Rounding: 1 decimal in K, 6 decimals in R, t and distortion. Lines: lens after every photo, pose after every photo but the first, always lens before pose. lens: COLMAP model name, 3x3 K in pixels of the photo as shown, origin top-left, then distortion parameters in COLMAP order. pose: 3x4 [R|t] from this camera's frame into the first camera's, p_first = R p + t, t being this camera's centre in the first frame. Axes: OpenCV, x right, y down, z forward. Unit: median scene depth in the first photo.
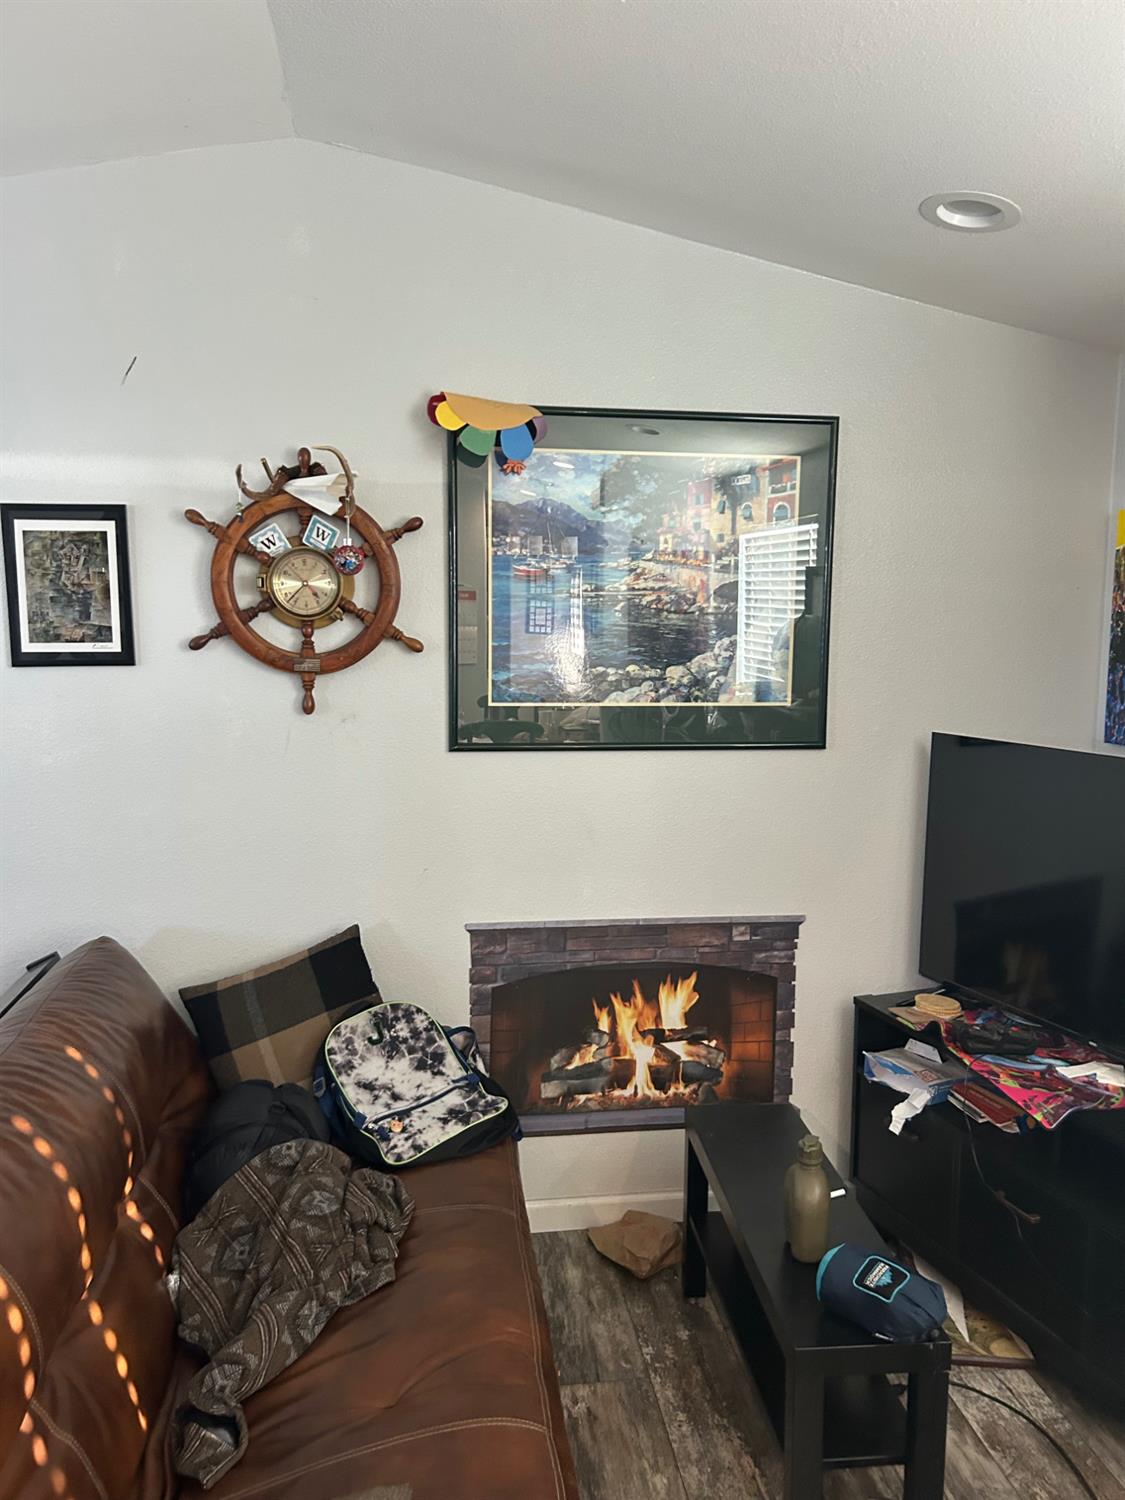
lens RADIAL K [[1139.1, 0, 553.7], [0, 1139.1, 741.7], [0, 0, 1]] dist [0.047531, -0.056192]
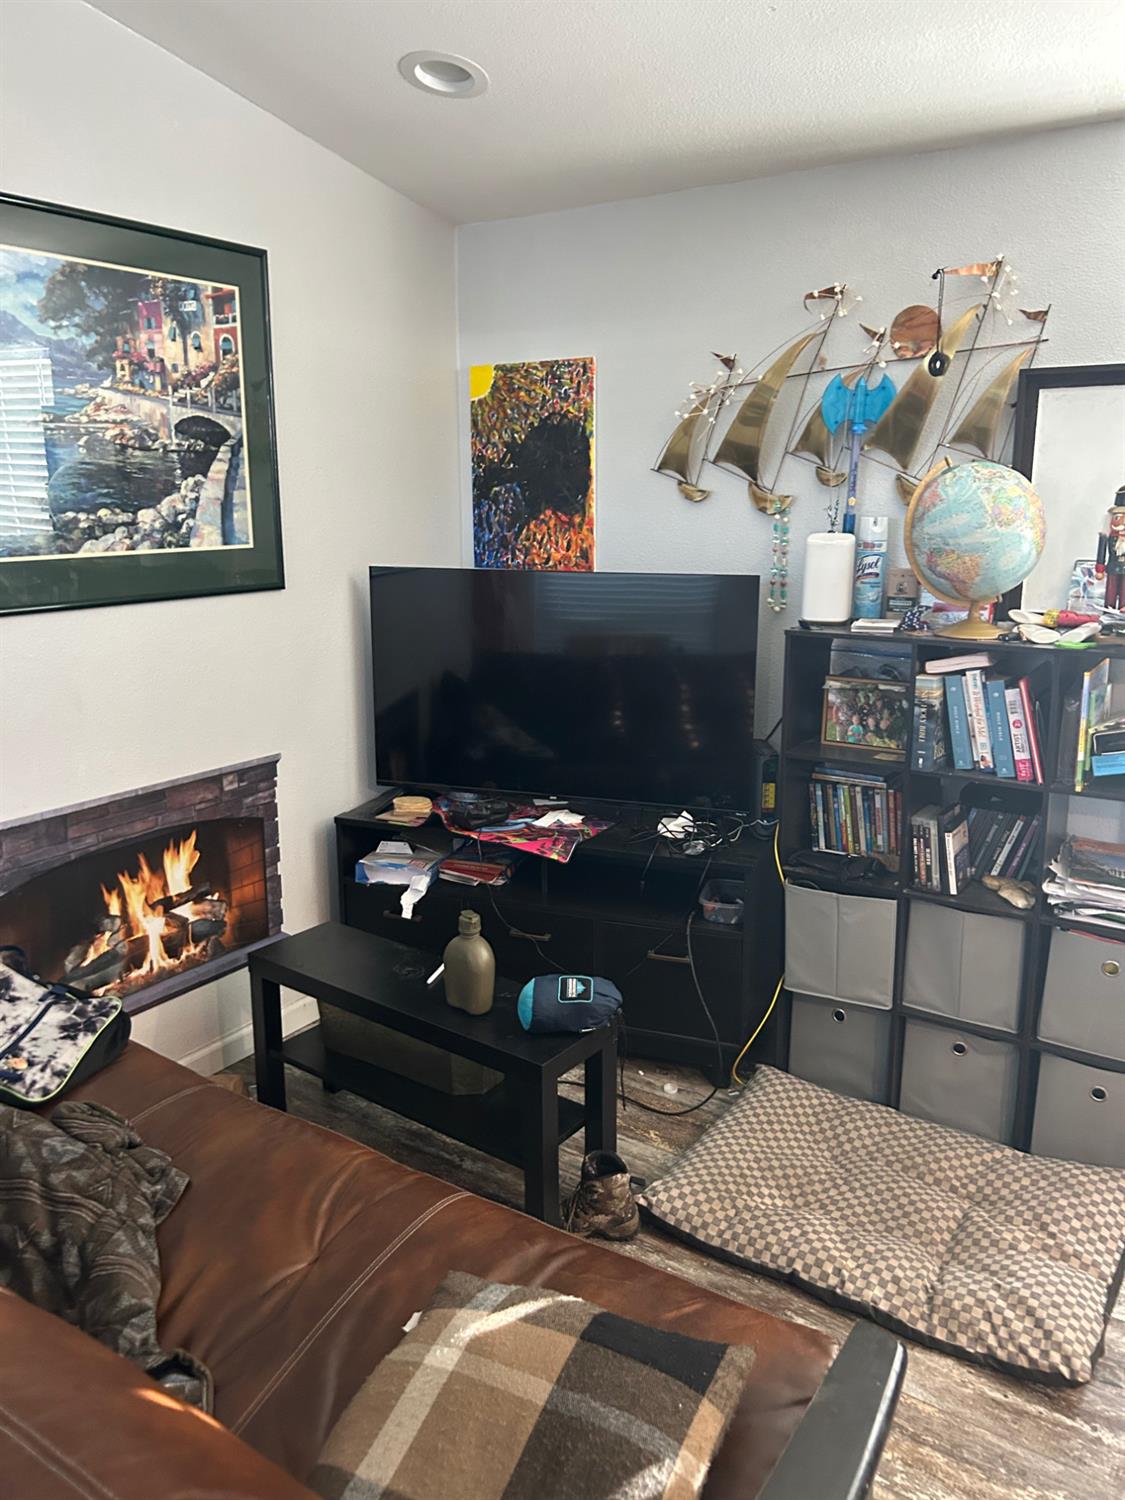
lens RADIAL K [[1139.1, 0, 554.9], [0, 1139.1, 754.5], [0, 0, 1]] dist [0.047531, -0.056192]
pose [[0.668529, -0.180861, 0.721358, -0.378293], [0.090525, 0.982555, 0.162454, 0.007735], [-0.738156, -0.043305, 0.673239, 0.123376]]
